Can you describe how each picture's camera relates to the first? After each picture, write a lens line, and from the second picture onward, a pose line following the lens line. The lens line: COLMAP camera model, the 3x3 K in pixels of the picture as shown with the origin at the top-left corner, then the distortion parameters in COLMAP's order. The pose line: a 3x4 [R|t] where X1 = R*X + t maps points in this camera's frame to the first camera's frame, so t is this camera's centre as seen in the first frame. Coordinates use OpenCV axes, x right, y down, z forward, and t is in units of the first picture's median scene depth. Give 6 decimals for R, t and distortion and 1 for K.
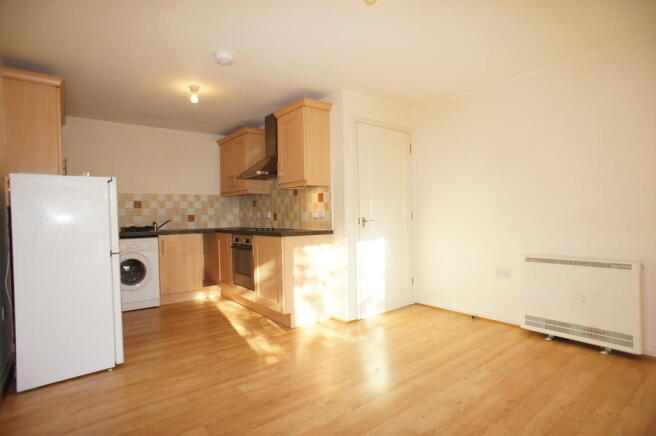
lens RADIAL K [[345.2, 0, 328.8], [0, 345.2, 218.9], [0, 0, 1]] dist [-0.087229, 0.060129]
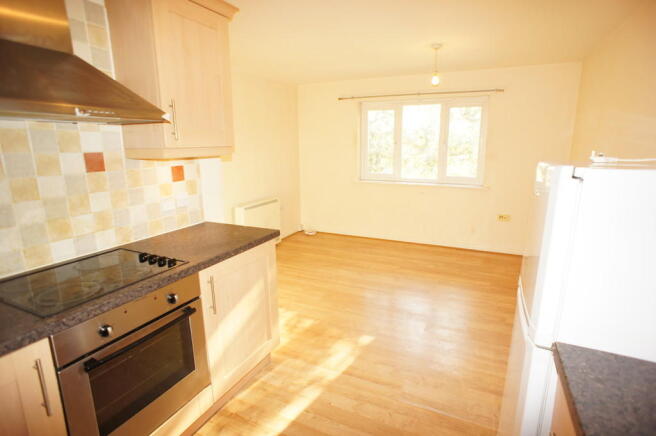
lens RADIAL K [[345.2, 0, 328.8], [0, 345.2, 218.9], [0, 0, 1]] dist [-0.087229, 0.060129]
pose [[-0.441029, -0.173314, 0.880600, -0.588119], [0.023447, 0.978617, 0.204349, -0.088595], [-0.897187, 0.110771, -0.427535, 0.928158]]
